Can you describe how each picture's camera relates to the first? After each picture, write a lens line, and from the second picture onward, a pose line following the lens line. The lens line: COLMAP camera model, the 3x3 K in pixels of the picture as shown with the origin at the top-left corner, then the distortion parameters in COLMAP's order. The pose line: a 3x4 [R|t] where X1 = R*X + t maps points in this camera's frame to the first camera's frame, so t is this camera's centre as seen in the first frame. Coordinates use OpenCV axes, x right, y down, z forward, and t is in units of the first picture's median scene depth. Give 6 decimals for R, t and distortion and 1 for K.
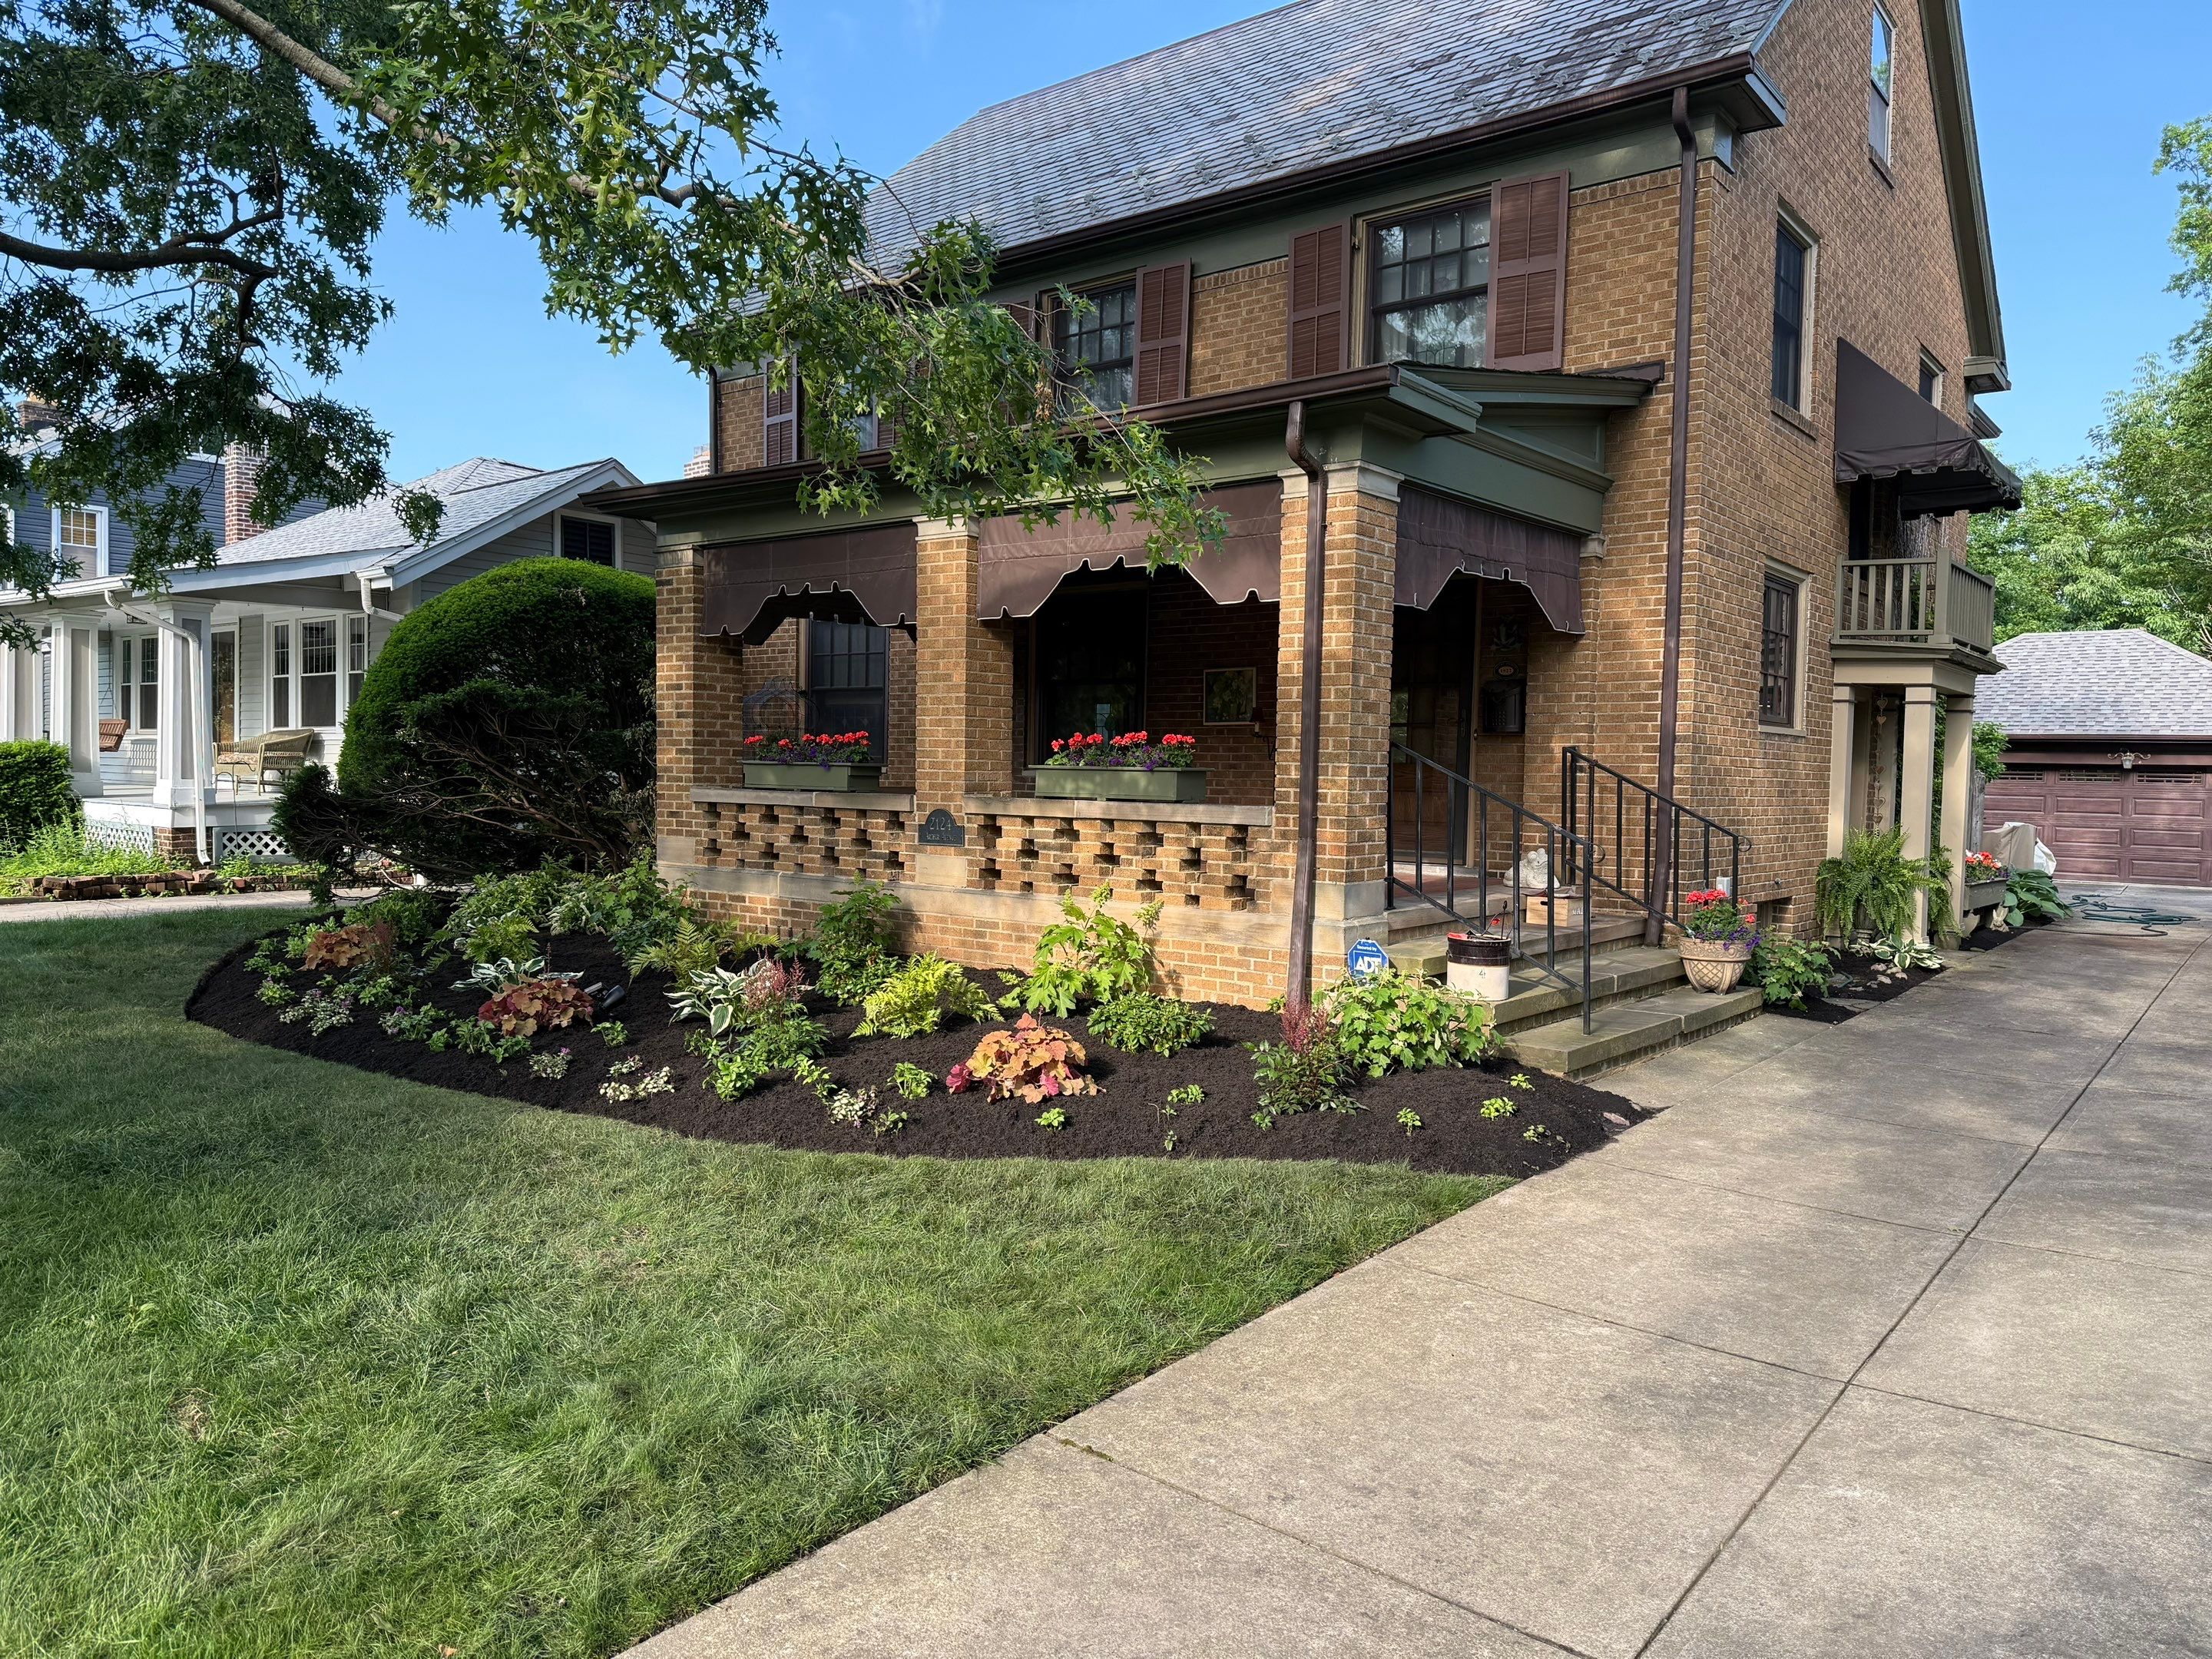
lens RADIAL K [[1535.1, 0, 1121.6], [0, 1535.1, 853.2], [0, 0, 1]] dist [0.044499, -0.051364]
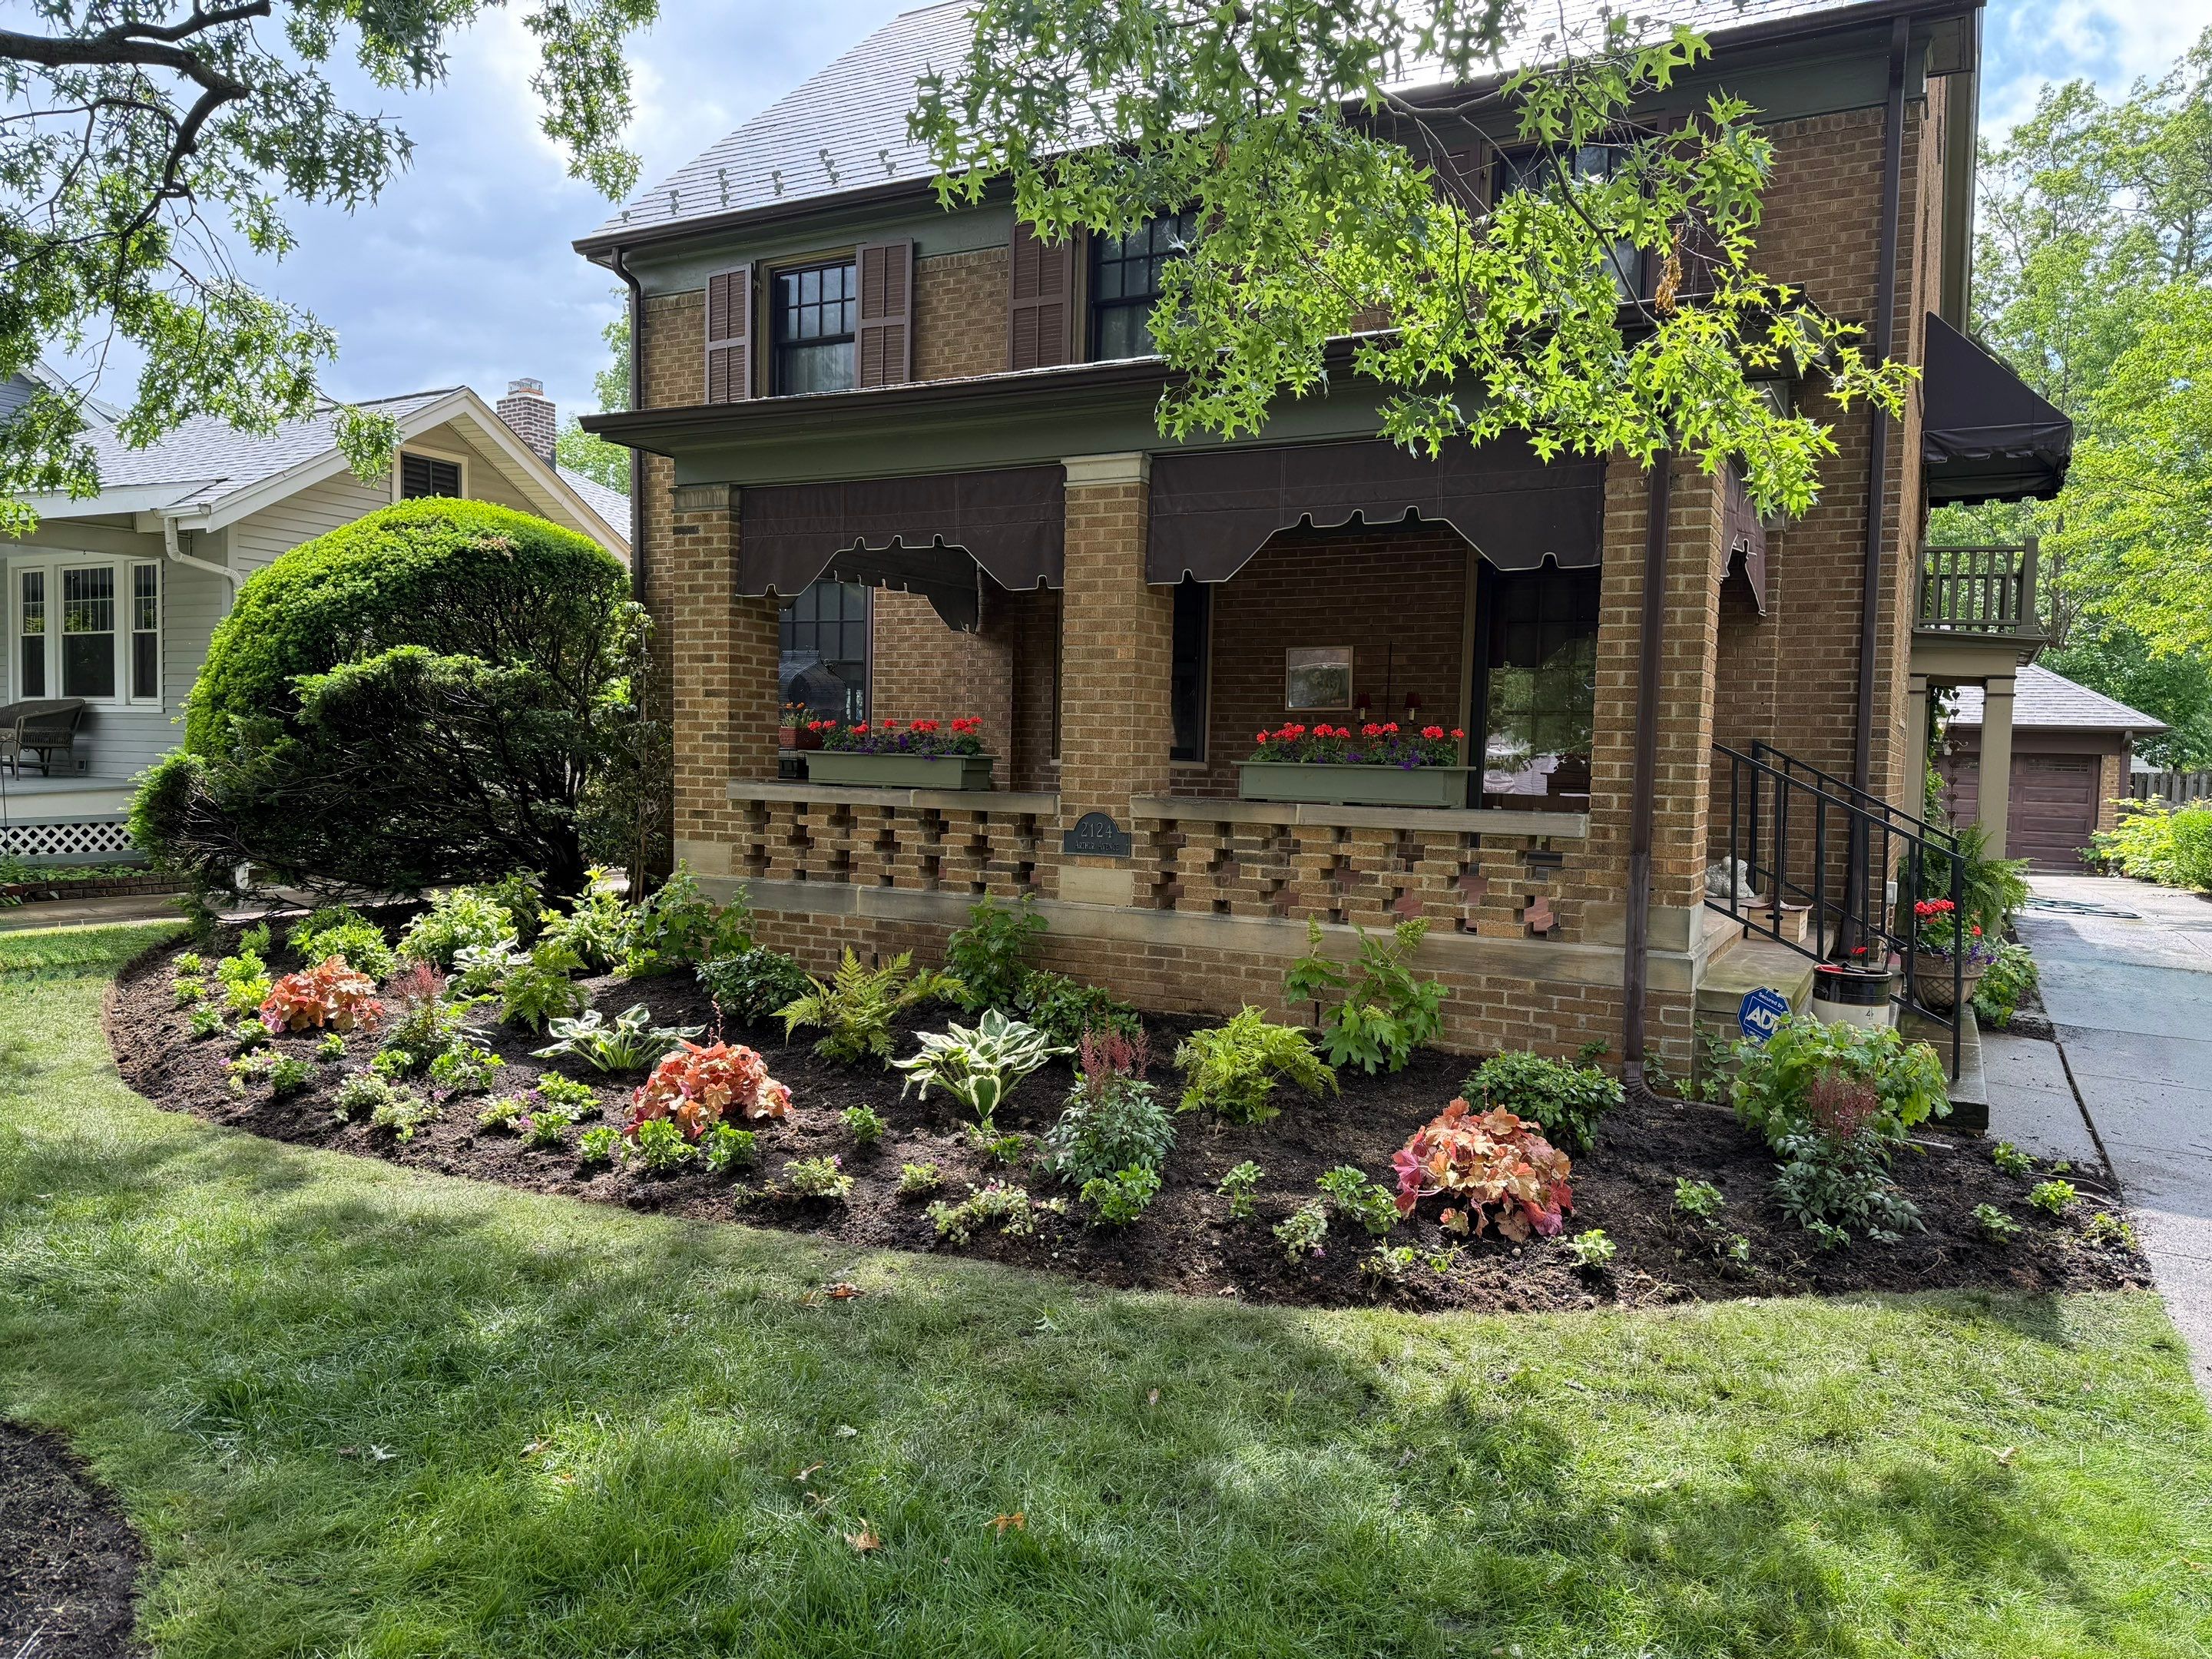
lens RADIAL K [[1535.1, 0, 1114.1], [0, 1535.1, 863.5], [0, 0, 1]] dist [0.044499, -0.051364]
pose [[0.985191, -0.006842, 0.171322, -0.243939], [0.002963, 0.999734, 0.022886, -0.019465], [-0.171433, -0.022039, 0.984949, 0.173330]]
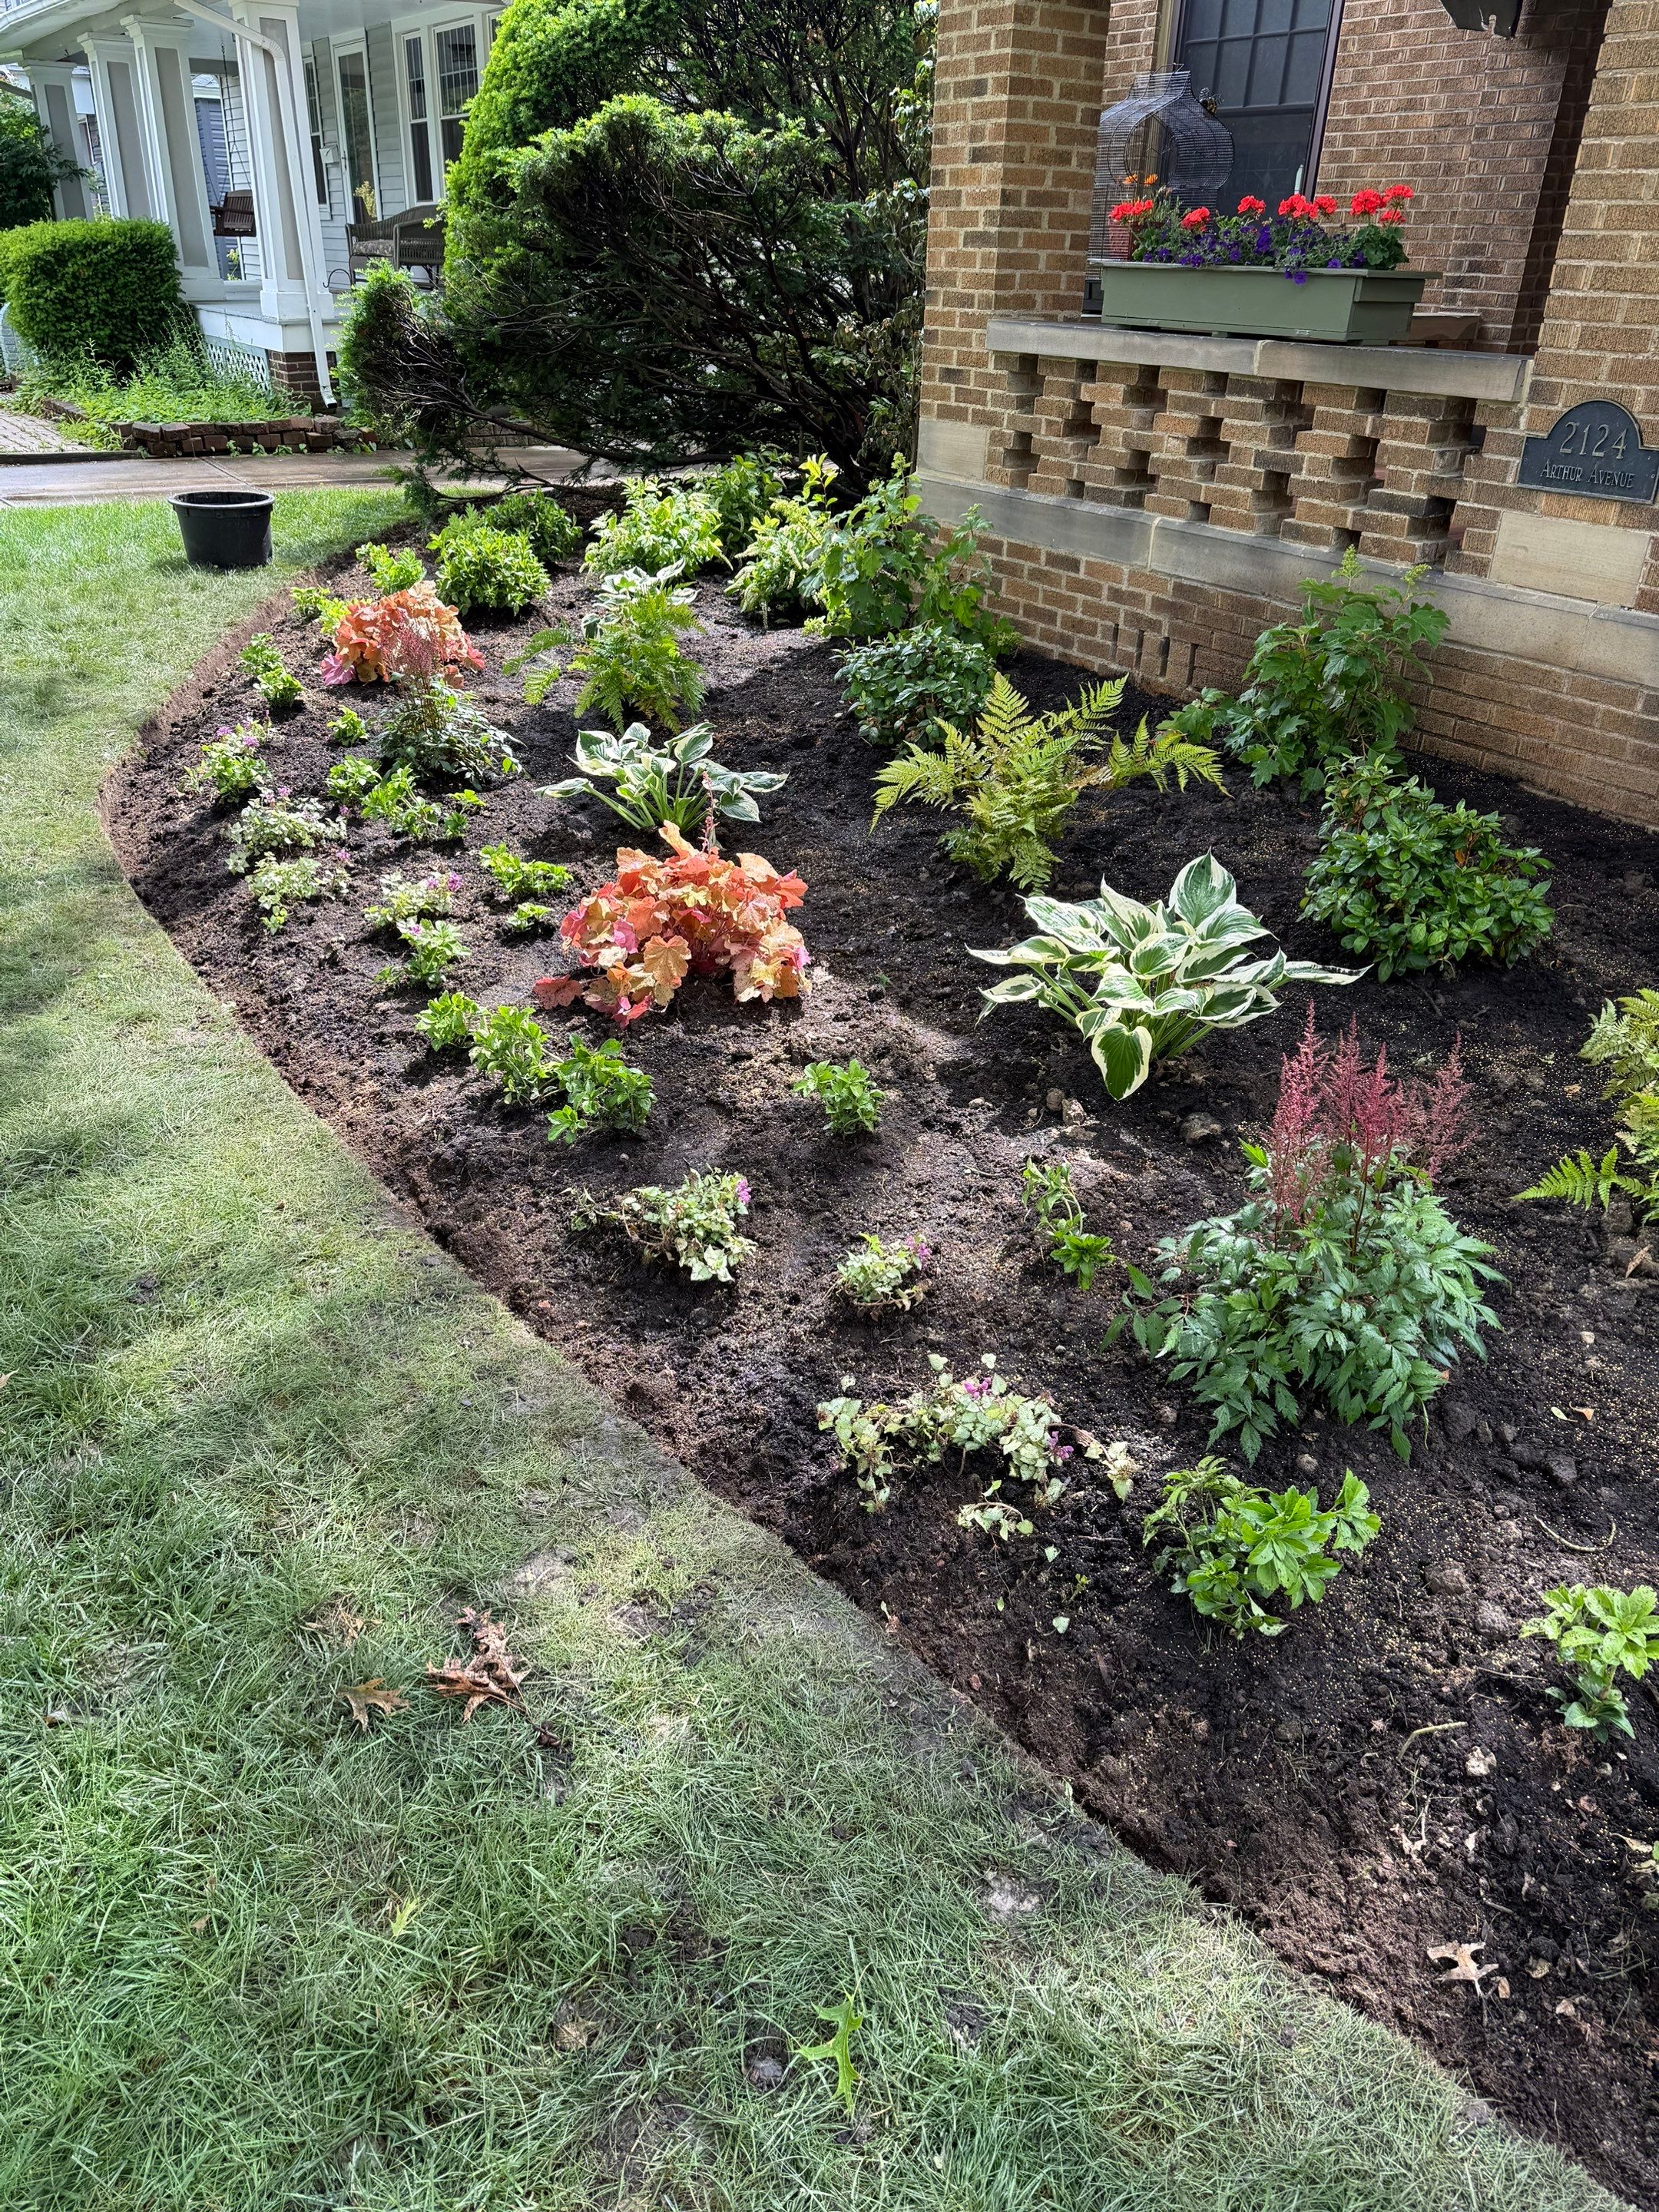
lens RADIAL K [[1535.1, 0, 825.1], [0, 1535.1, 1104.9], [0, 0, 1]] dist [0.044499, -0.051364]
pose [[0.948405, 0.157831, -0.274985, -0.166592], [-0.024624, 0.901341, 0.432409, -0.032088], [0.316103, -0.403328, 0.858723, 0.487721]]
